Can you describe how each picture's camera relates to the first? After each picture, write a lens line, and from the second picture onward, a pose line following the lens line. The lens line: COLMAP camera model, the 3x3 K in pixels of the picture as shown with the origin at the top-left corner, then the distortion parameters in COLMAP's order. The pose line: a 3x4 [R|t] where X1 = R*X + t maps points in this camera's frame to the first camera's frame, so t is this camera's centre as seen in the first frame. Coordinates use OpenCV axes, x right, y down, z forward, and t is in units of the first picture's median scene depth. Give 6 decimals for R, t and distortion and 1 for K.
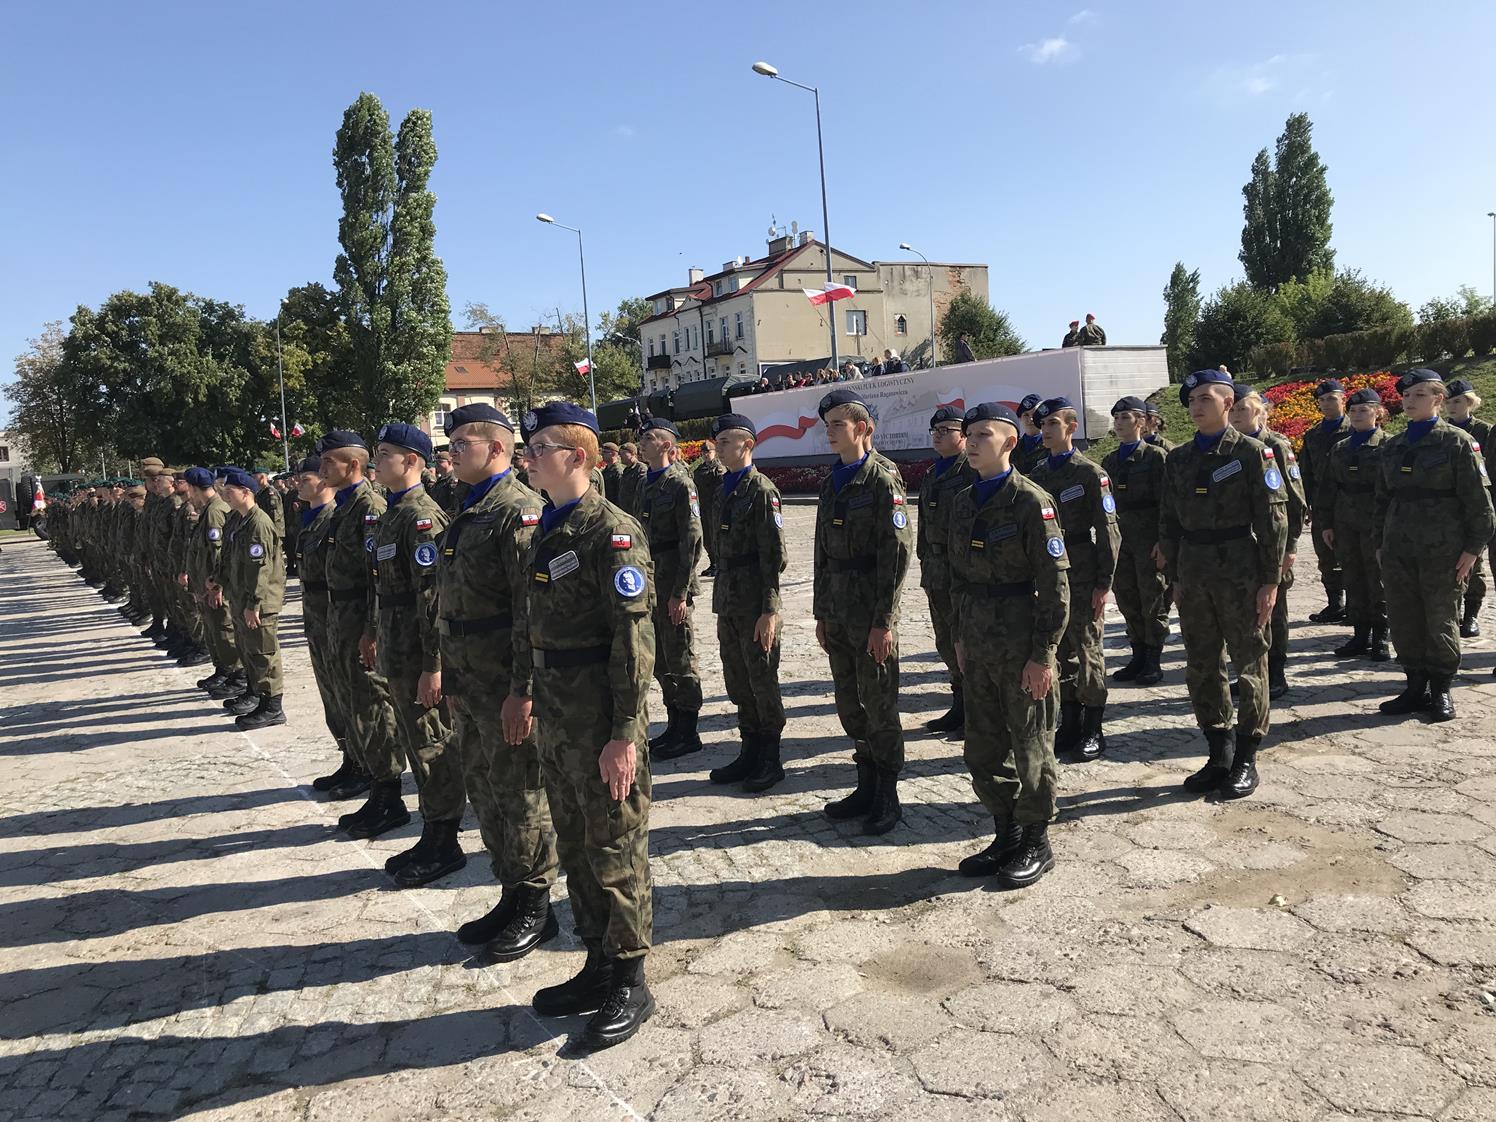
lens RADIAL K [[1233.9, 0, 721.7], [0, 1233.9, 565.9], [0, 0, 1]] dist [0.023135, -0.040375]
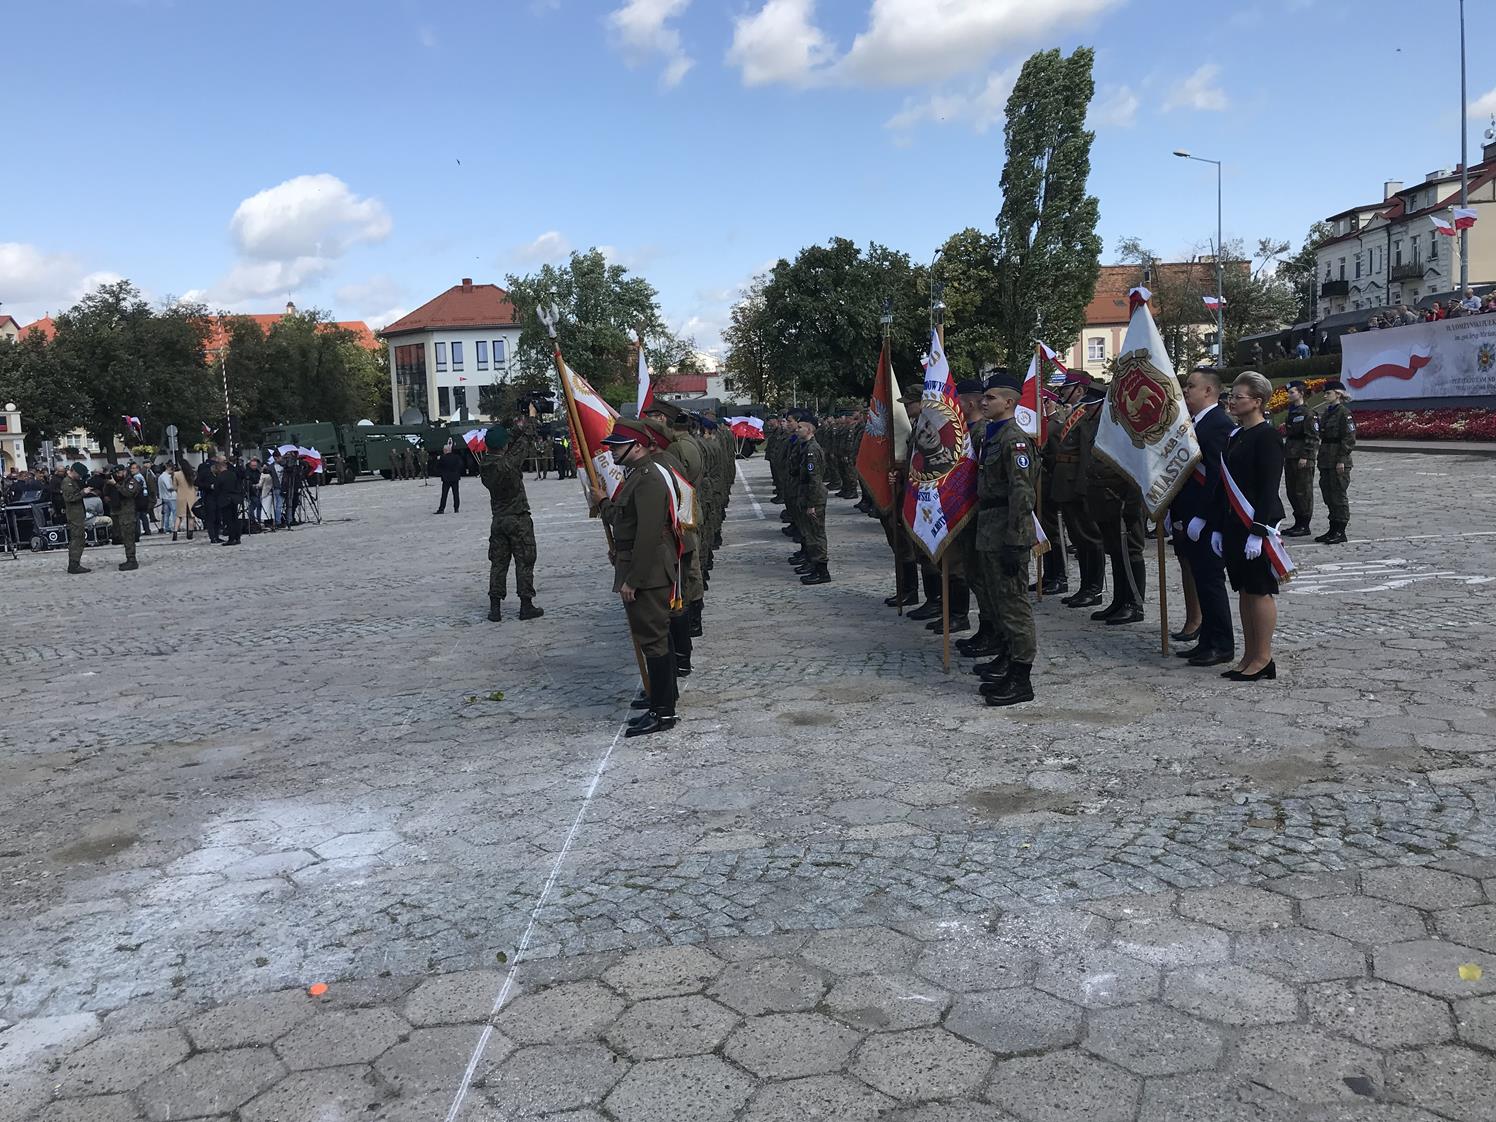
lens RADIAL K [[1233.9, 0, 733.0], [0, 1233.9, 561.3], [0, 0, 1]] dist [0.023135, -0.040375]
pose [[0.856872, 0.078126, -0.509575, 0.546631], [-0.050597, 0.996423, 0.067686, -0.016425], [0.513040, -0.032215, 0.857760, -0.343363]]
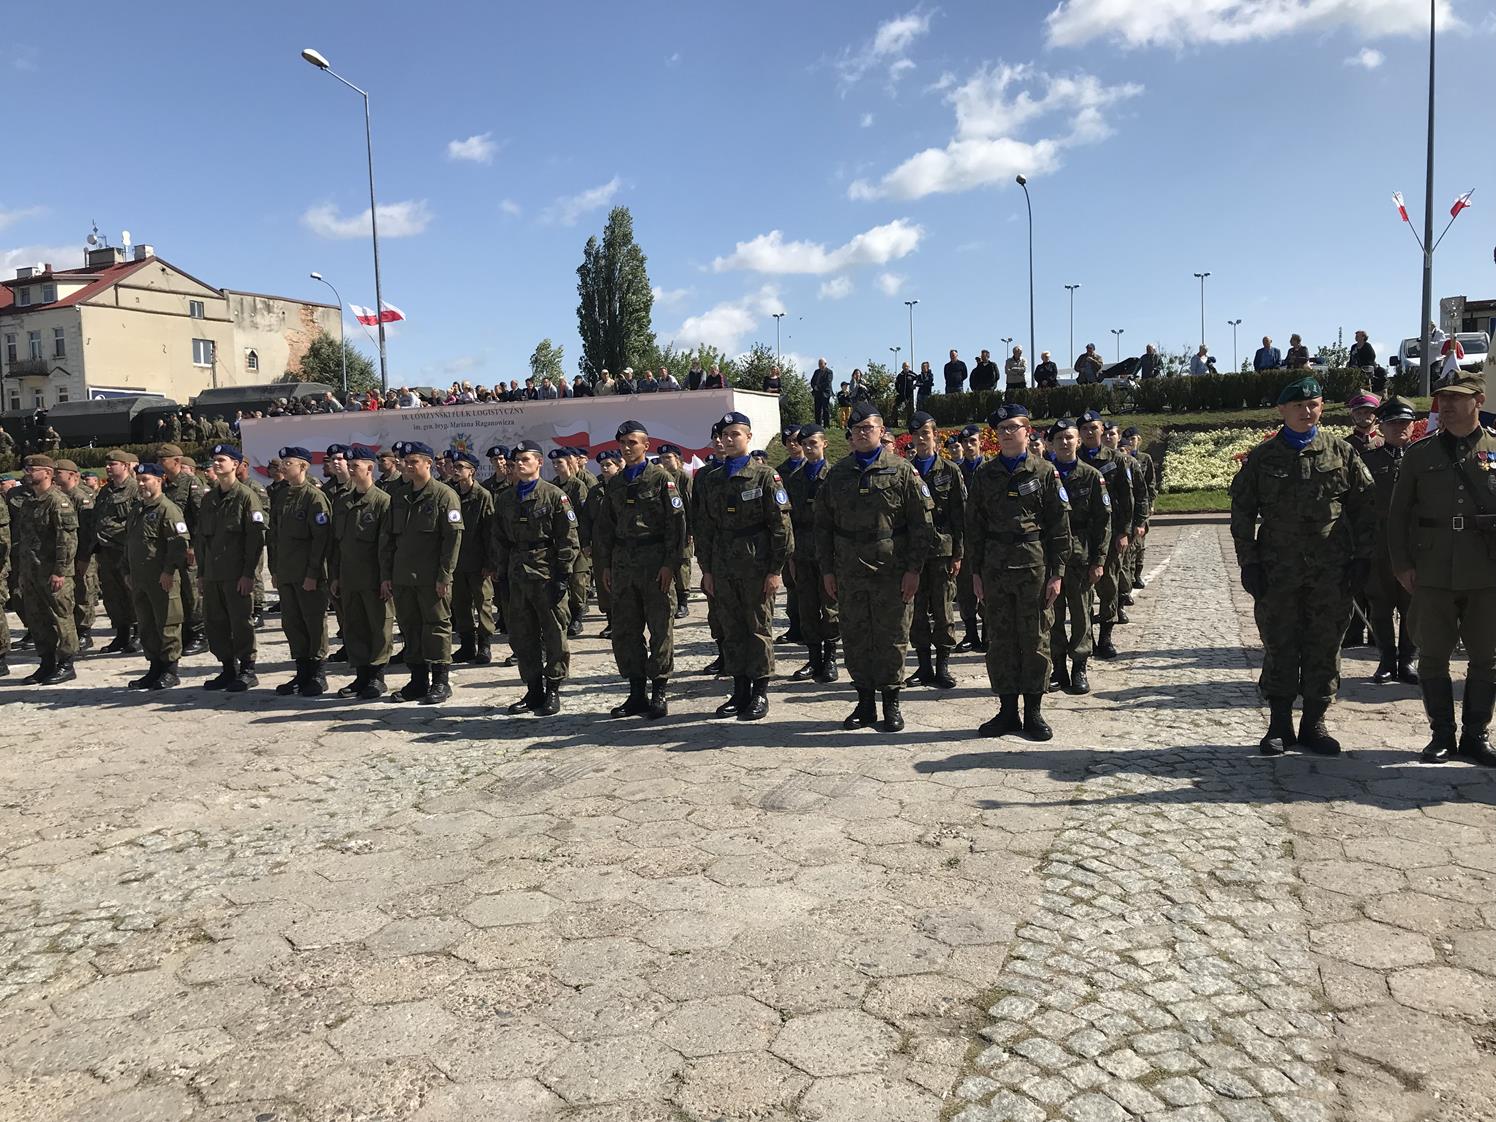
lens RADIAL K [[1233.9, 0, 752.5], [0, 1233.9, 550.0], [0, 0, 1]] dist [0.023135, -0.040375]
pose [[0.810060, 0.004721, 0.586329, -0.984864], [0.030824, 0.998242, -0.050623, 0.046274], [-0.585537, 0.059081, 0.808490, 0.466877]]
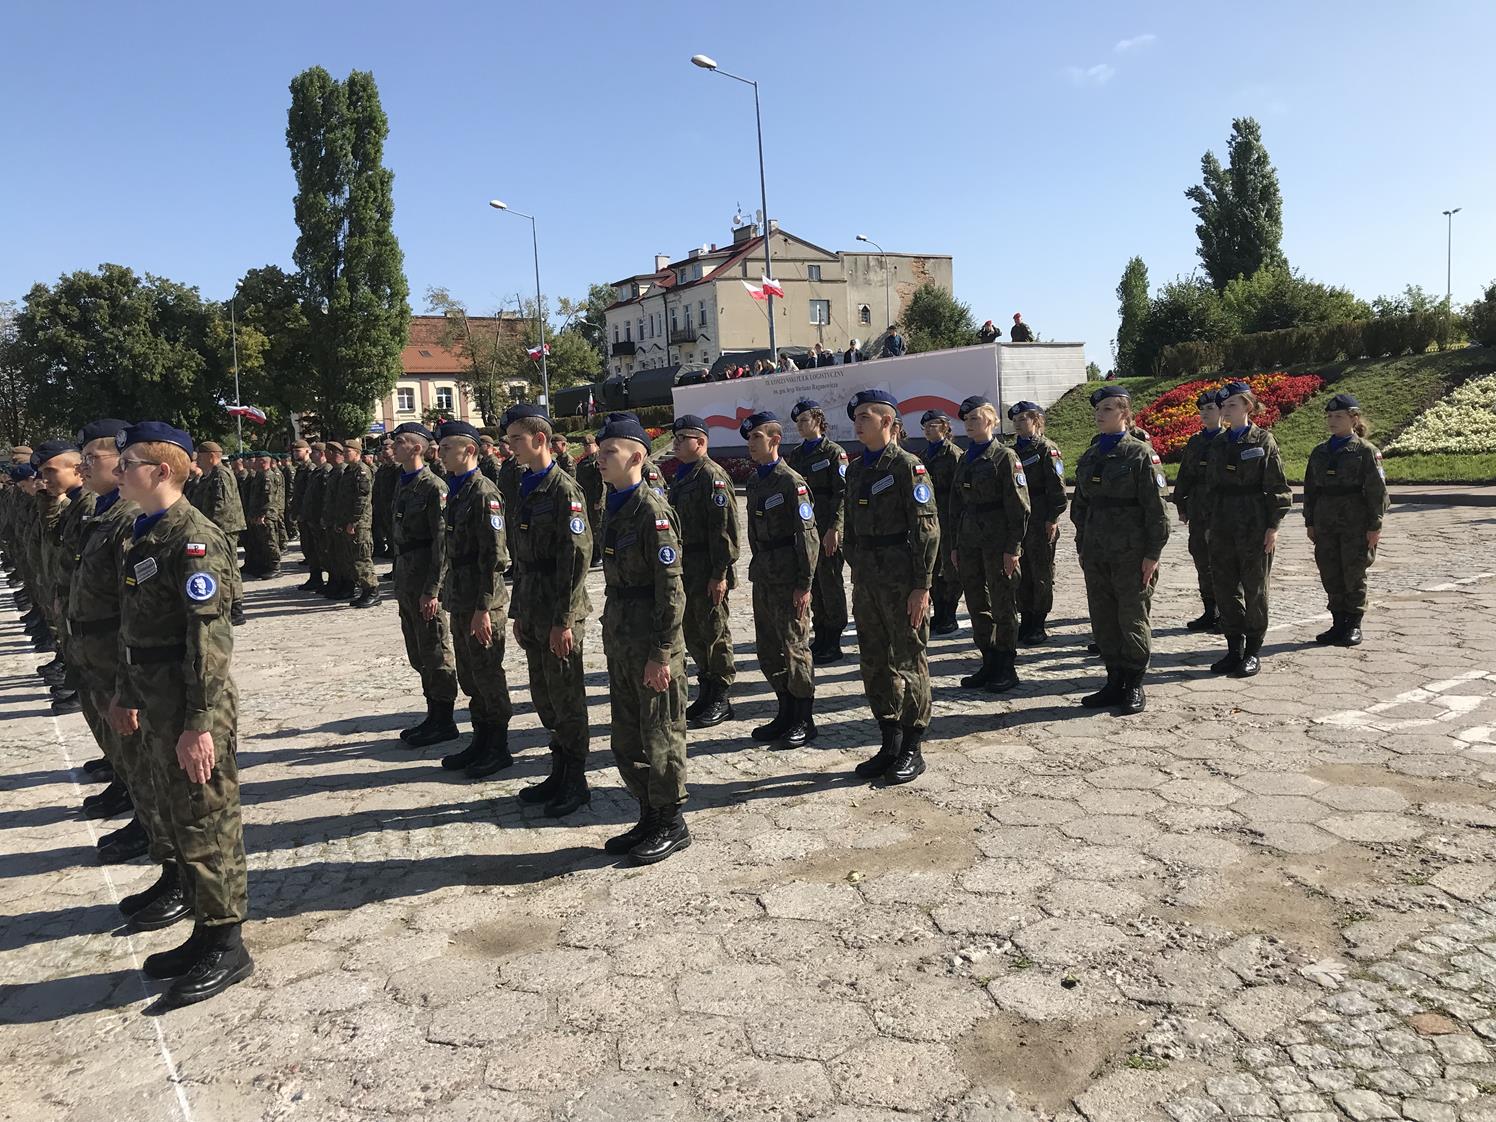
lens RADIAL K [[1233.9, 0, 736.9], [0, 1233.9, 567.9], [0, 0, 1]] dist [0.023135, -0.040375]
pose [[0.999671, 0.008843, 0.024061, 0.198939], [-0.009158, 0.999874, 0.012993, -0.012014], [-0.023943, -0.013209, 0.999626, -0.062650]]
